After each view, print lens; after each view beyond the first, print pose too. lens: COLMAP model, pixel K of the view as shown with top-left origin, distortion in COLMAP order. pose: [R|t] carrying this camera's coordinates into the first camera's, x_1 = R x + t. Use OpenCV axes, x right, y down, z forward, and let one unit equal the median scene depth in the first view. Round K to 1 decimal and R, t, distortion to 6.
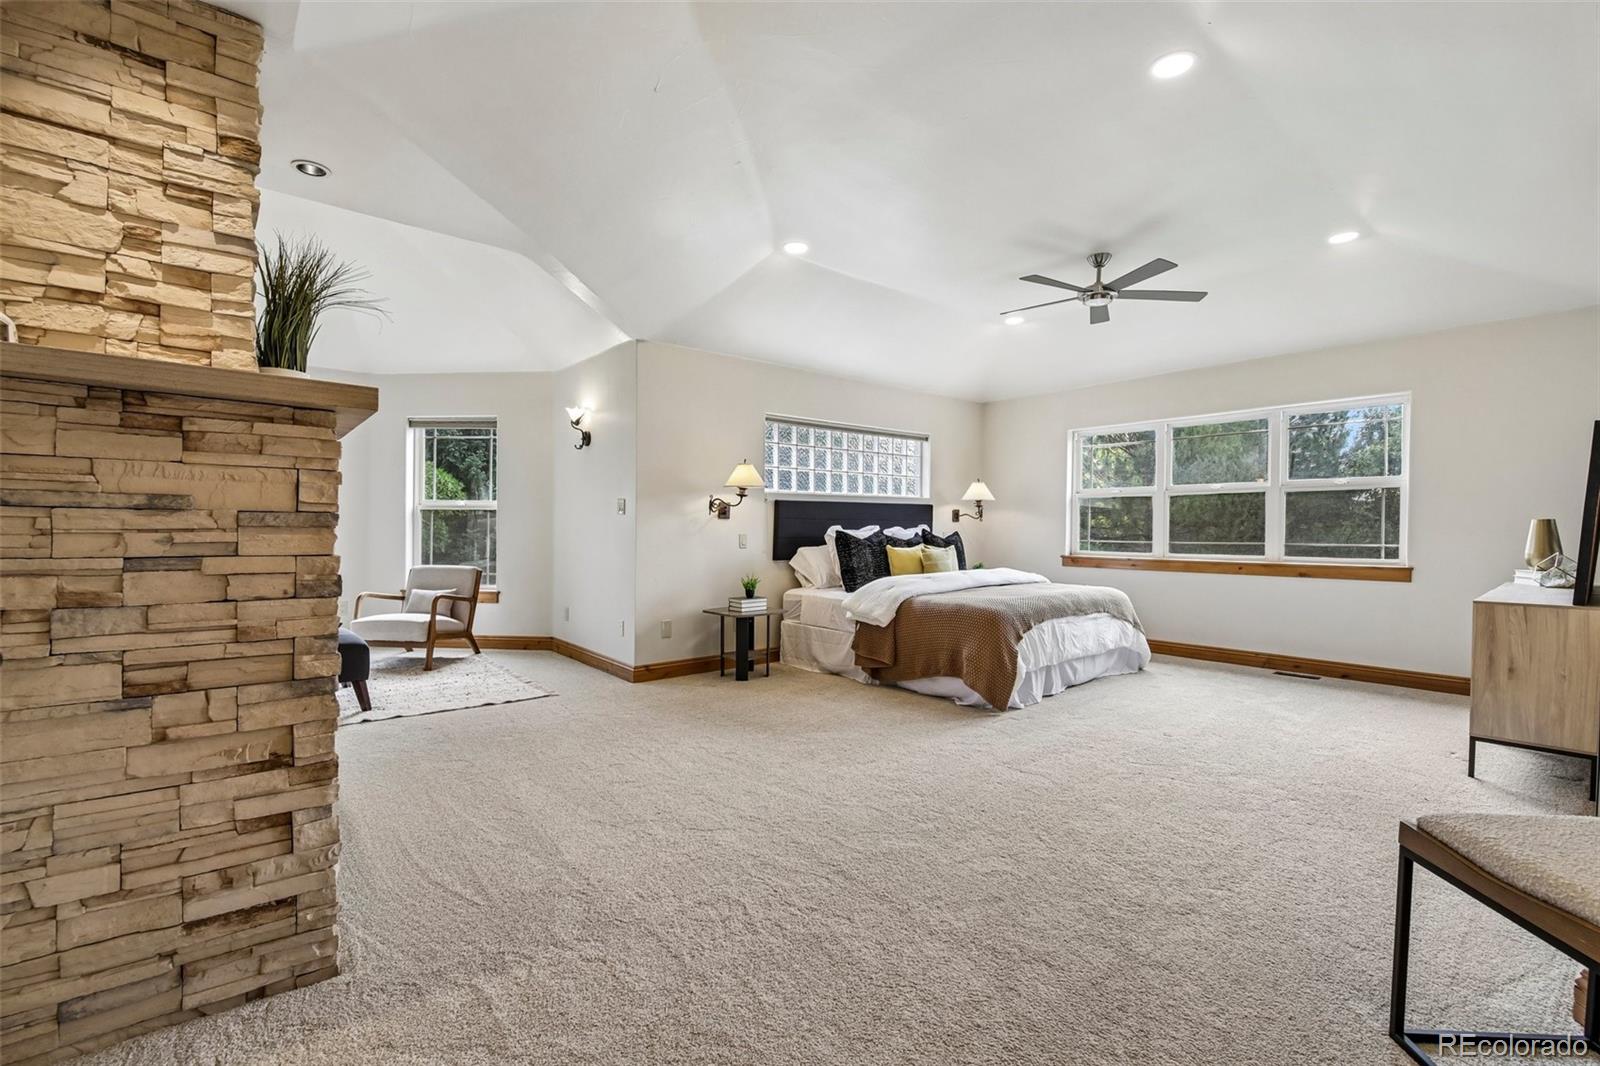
lens RADIAL K [[695.5, 0, 807.1], [0, 695.5, 533.9], [0, 0, 1]] dist [-0.008479, -0.005386]
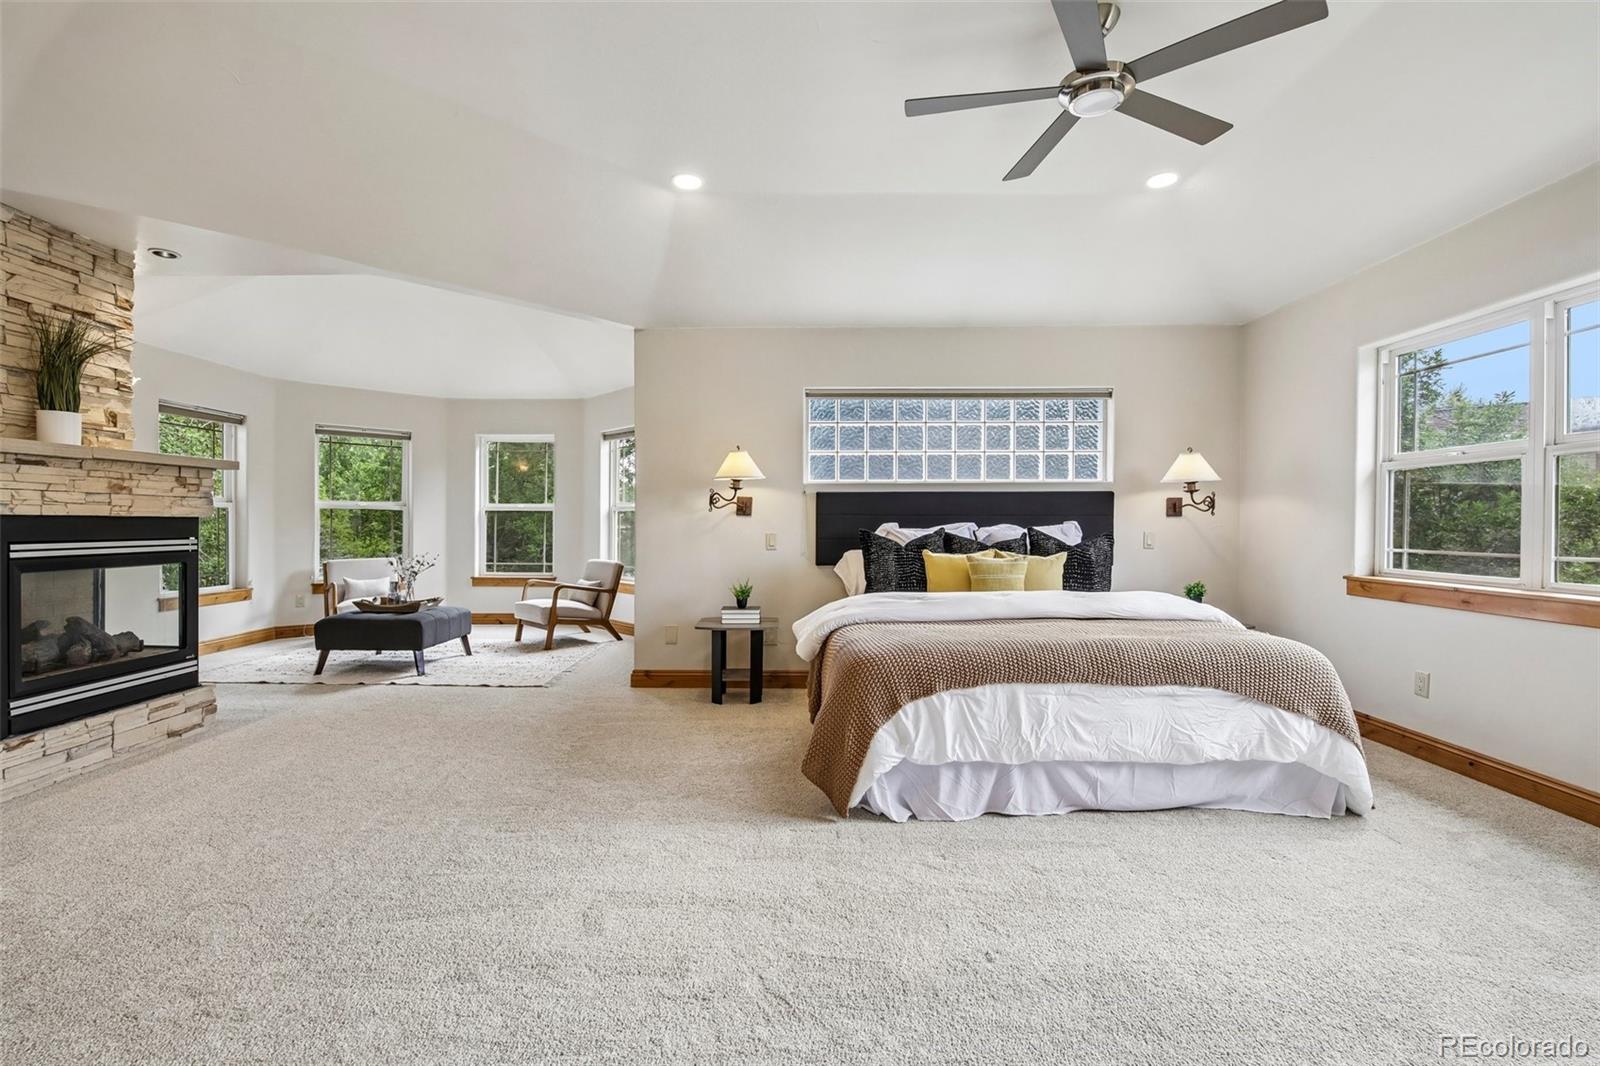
lens RADIAL K [[695.5, 0, 796.0], [0, 695.5, 537.9], [0, 0, 1]] dist [-0.008479, -0.005386]
pose [[0.758185, 0.009828, -0.651965, 0.472449], [-0.004131, 0.999939, 0.010271, -0.003218], [0.652026, -0.005094, 0.758180, 0.356831]]
